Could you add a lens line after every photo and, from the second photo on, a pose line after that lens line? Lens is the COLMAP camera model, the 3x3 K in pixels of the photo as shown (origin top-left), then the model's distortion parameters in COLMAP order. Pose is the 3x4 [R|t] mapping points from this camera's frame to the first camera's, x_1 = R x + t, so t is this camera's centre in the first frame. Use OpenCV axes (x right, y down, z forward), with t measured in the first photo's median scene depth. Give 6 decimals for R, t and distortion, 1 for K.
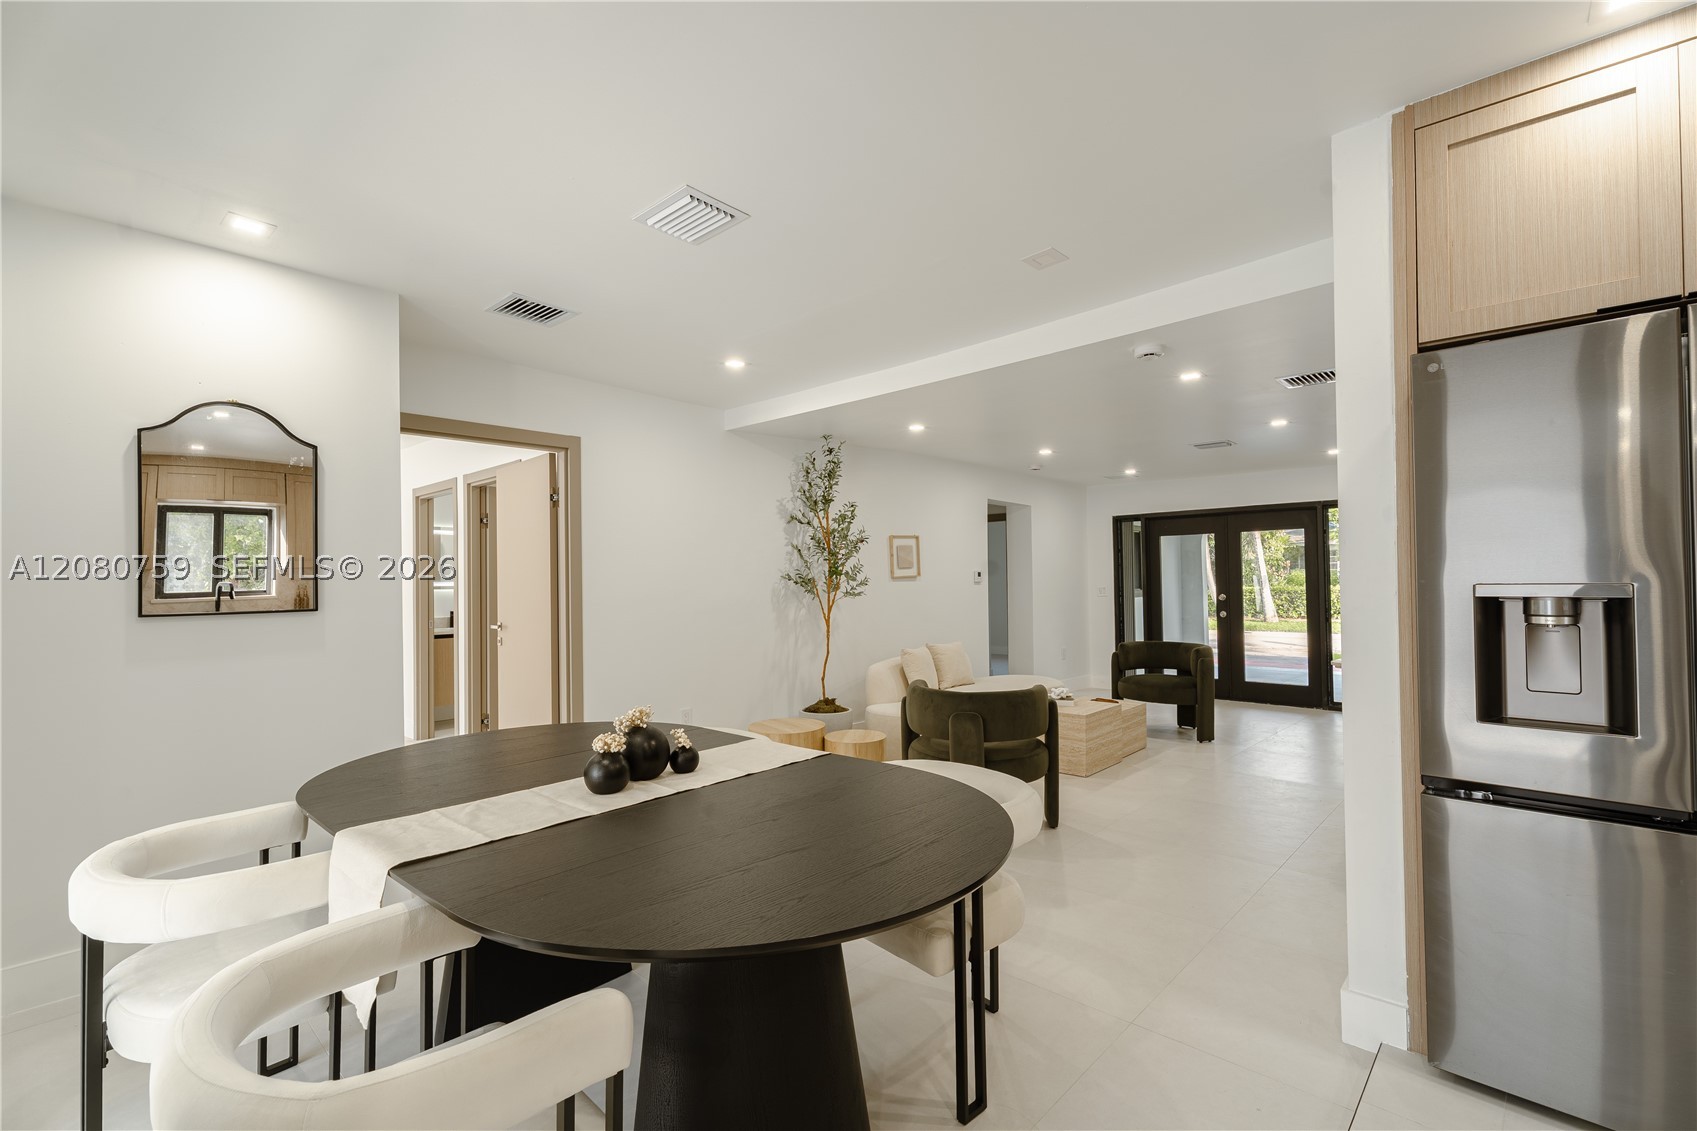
lens RADIAL K [[739.7, 0, 848.5], [0, 739.7, 565.5], [0, 0, 1]] dist [0.002241, -0.006188]
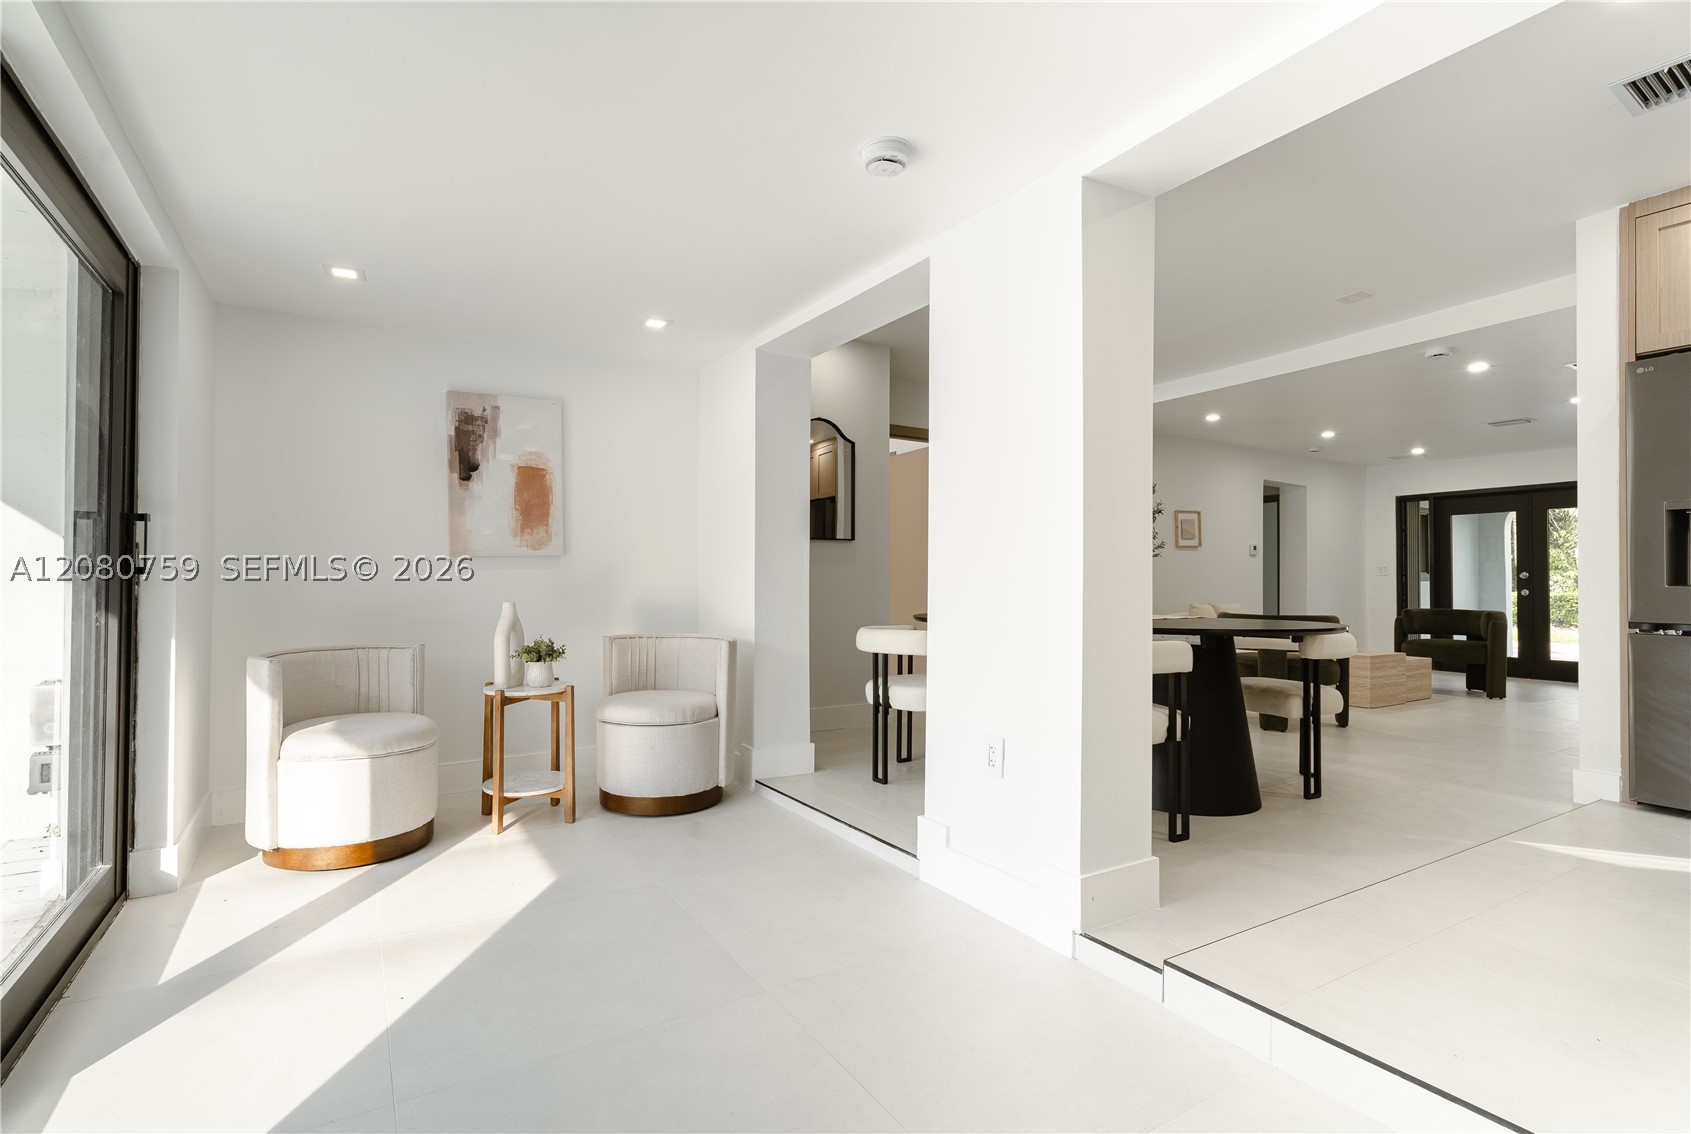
lens RADIAL K [[737.1, 0, 845.5], [0, 737.1, 567.0], [0, 0, 1]] dist [0.002241, -0.006188]
pose [[0.957297, 0.013599, -0.288785, -0.105606], [-0.011272, 0.999889, 0.009721, 0.043175], [0.288885, -0.006050, 0.957345, -0.268643]]
